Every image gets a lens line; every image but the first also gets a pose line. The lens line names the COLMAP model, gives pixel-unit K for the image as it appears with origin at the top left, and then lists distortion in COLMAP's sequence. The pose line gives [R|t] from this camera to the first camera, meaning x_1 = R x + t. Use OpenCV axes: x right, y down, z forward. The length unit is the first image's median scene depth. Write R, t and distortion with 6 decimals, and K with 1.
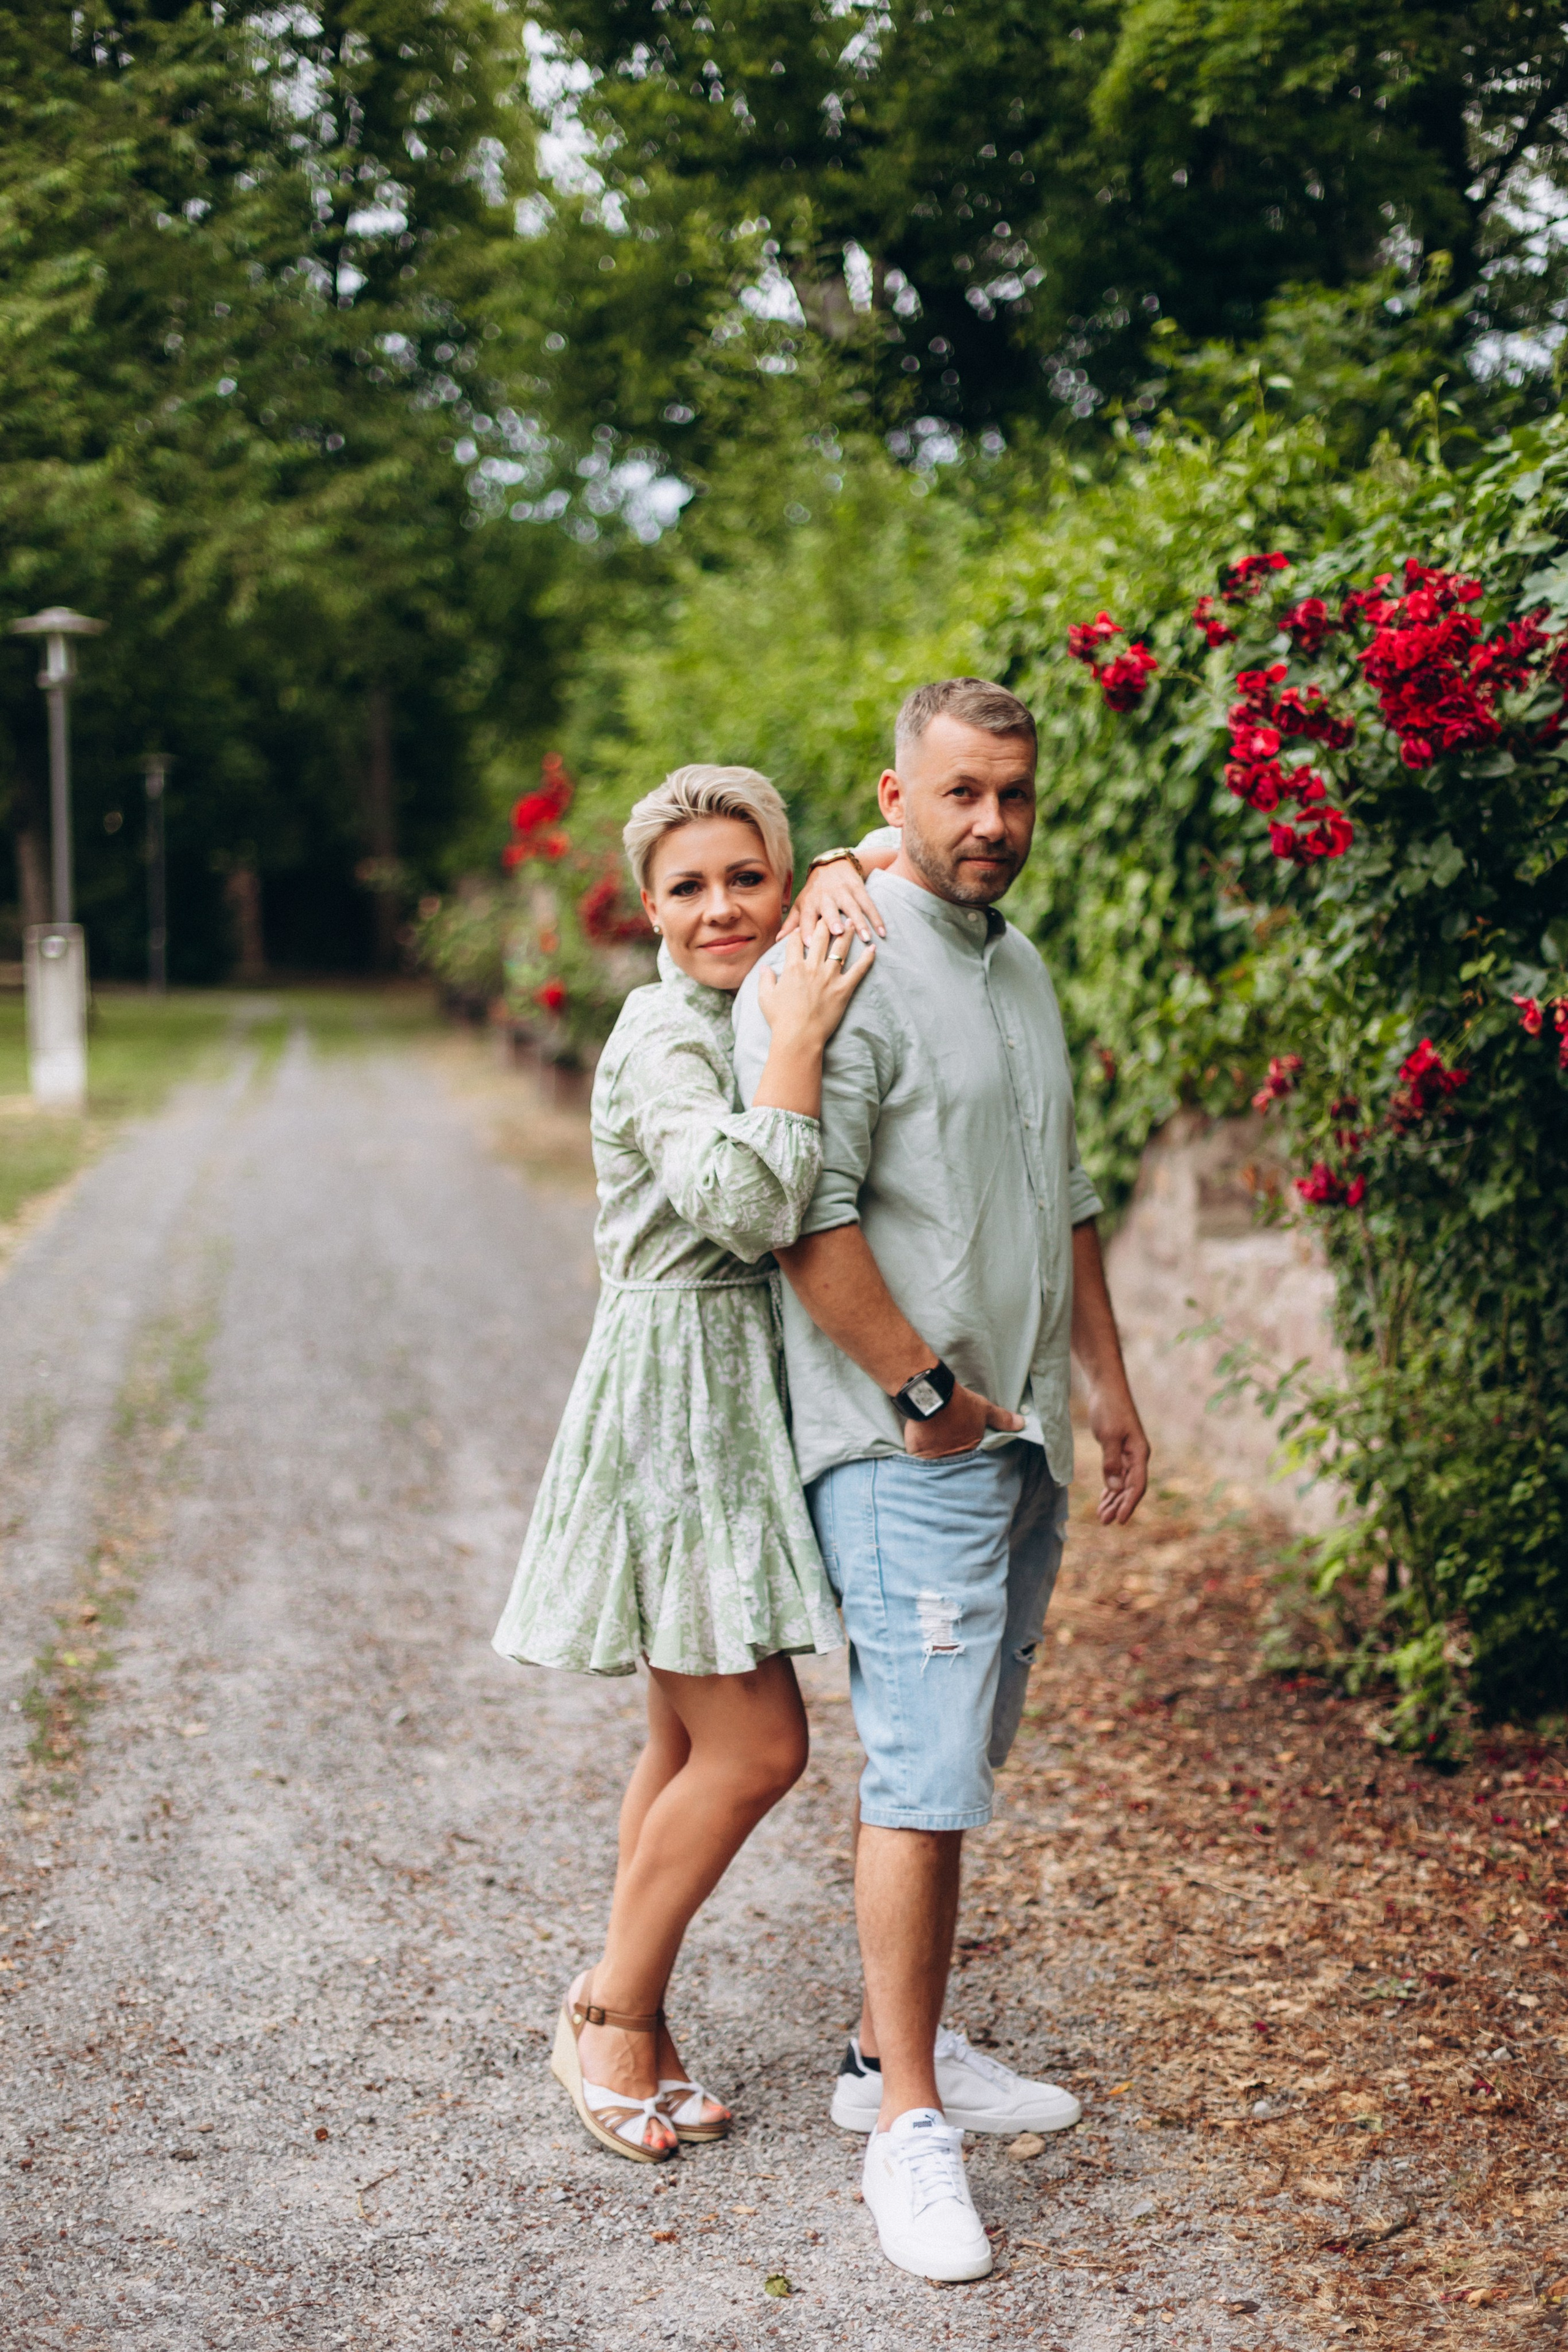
lens RADIAL K [[3595.1, 0, 772.0], [0, 3595.1, 1232.9], [0, 0, 1]] dist [-0.015087, -0.043642]
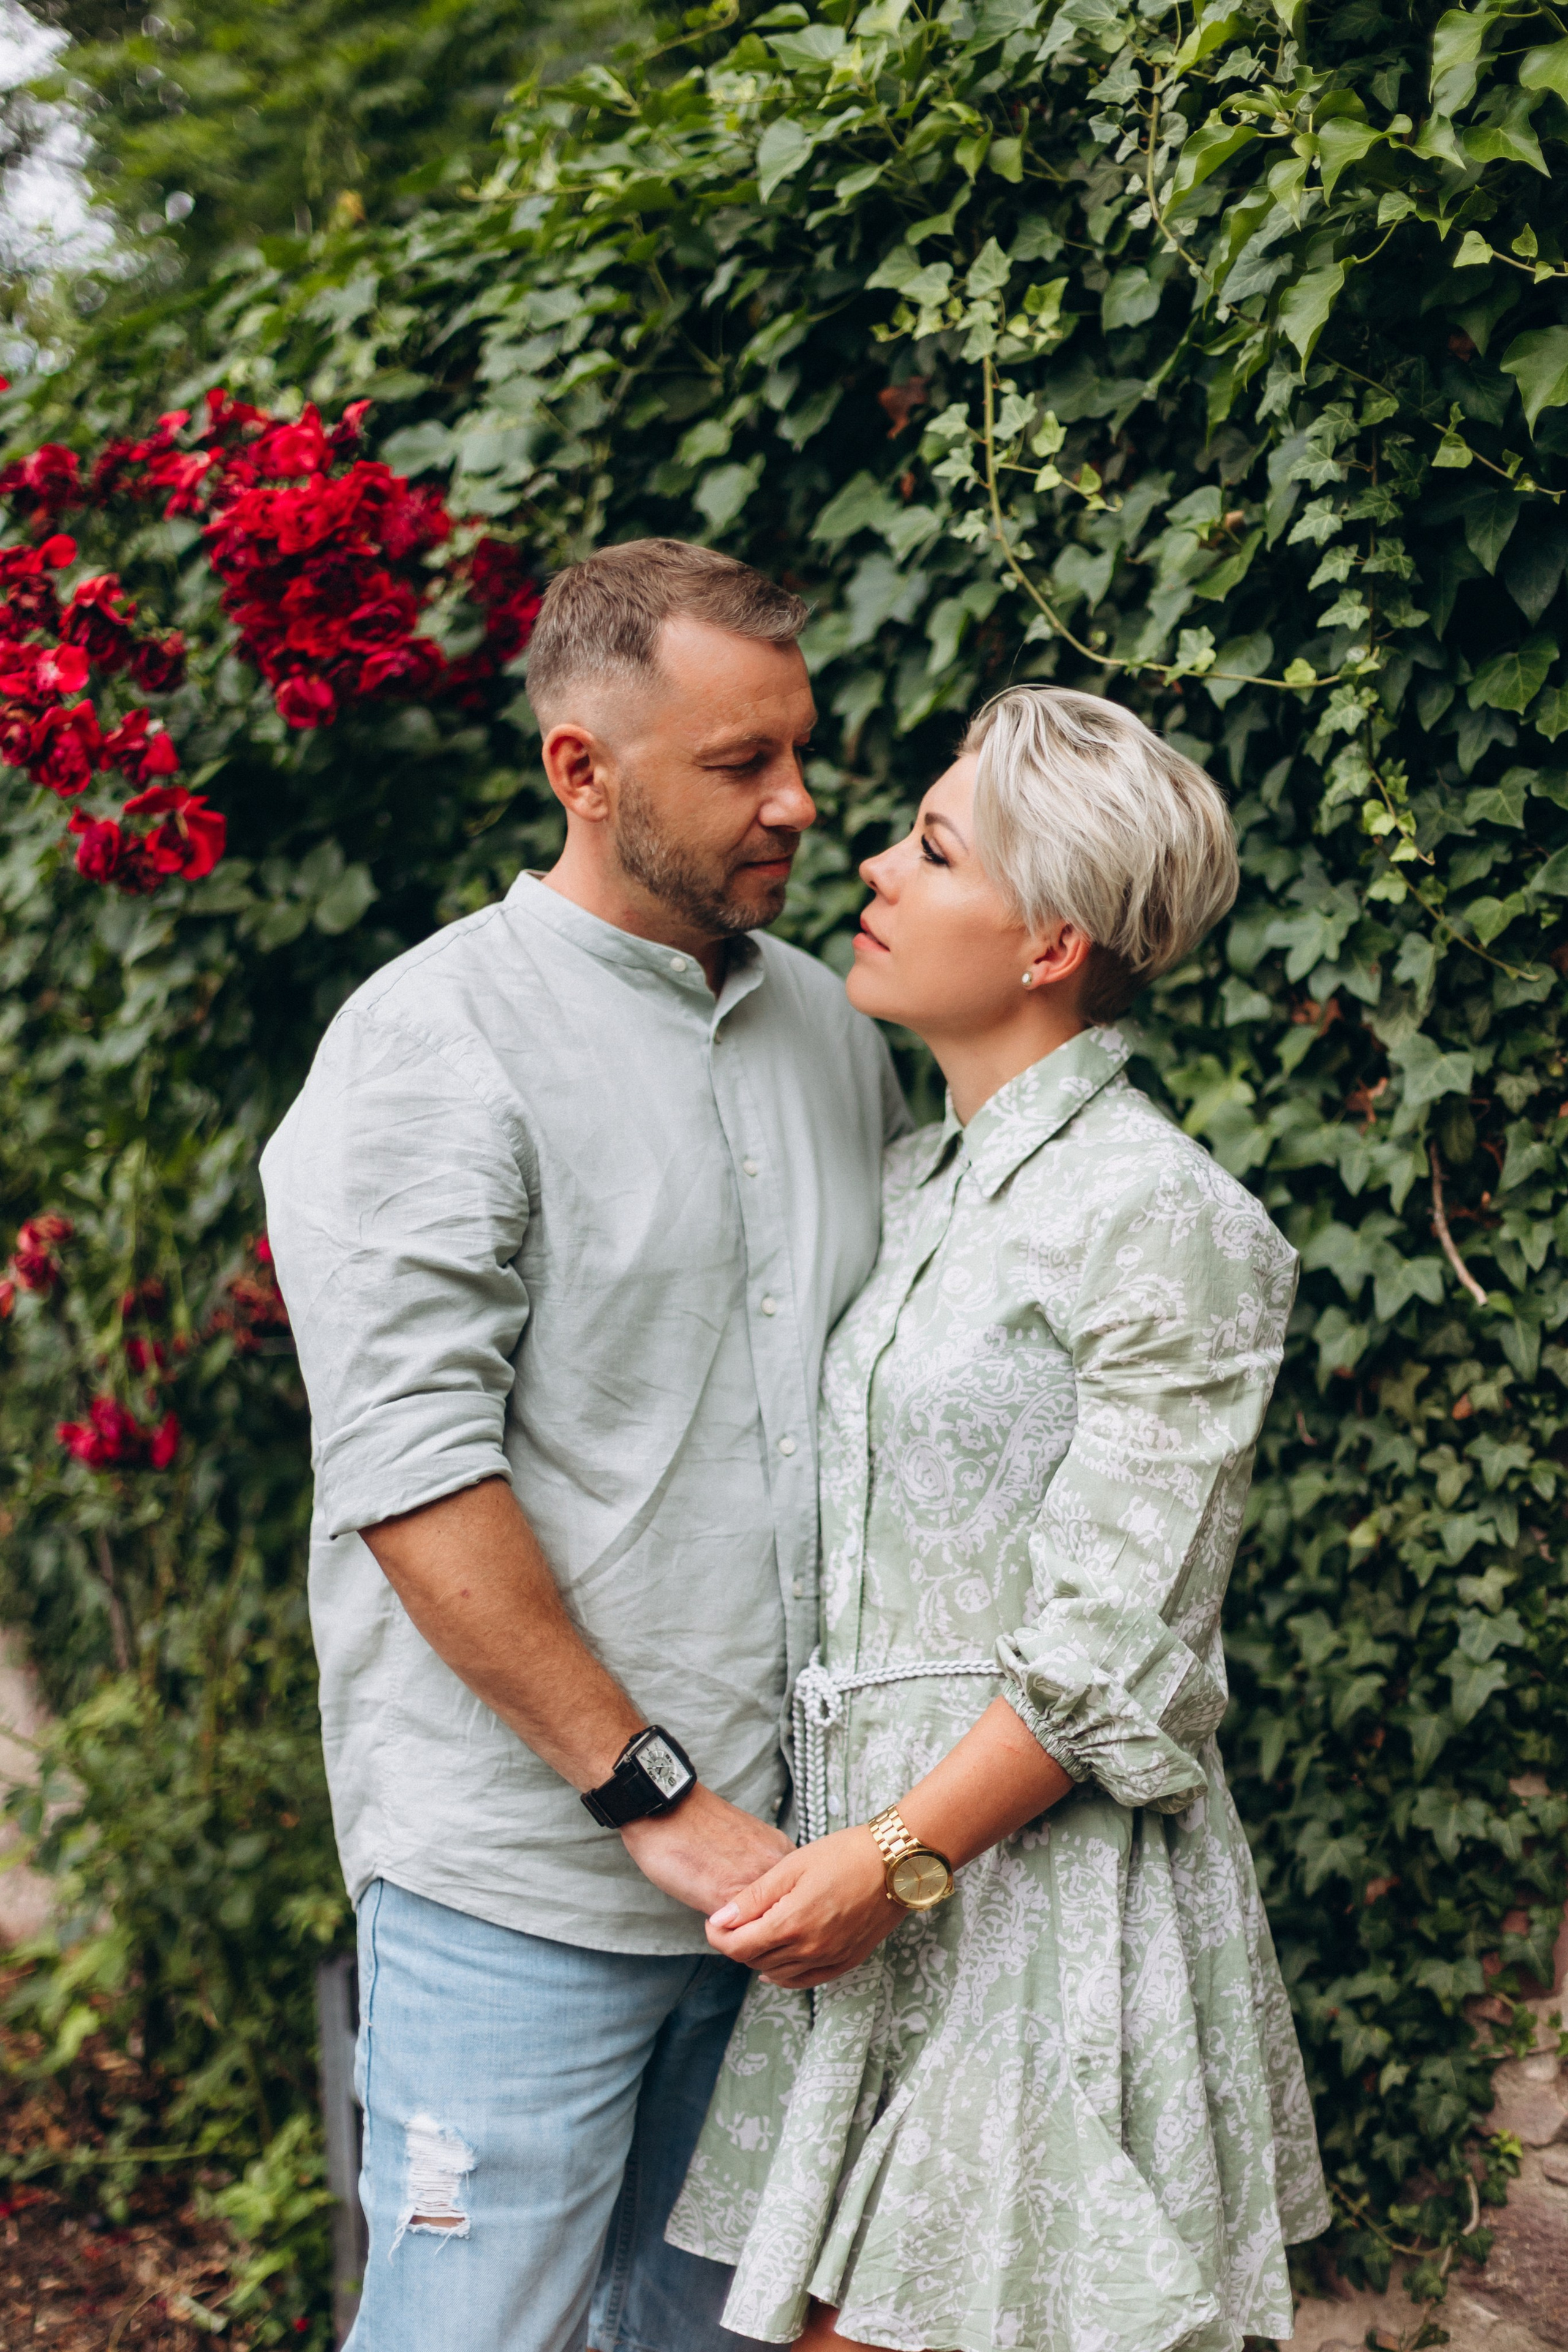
lens RADIAL K [[3595.1, 0, 772.0], [0, 3595.1, 1232.9], [0, 0, 1]] dist [-0.015087, -0.043642]
pose [[0.890049, -0.026095, 0.455118, -0.018544], [0.030382, 0.999536, -0.002107, -0.043539], [-0.454852, 0.015703, 0.890429, 0.441572]]
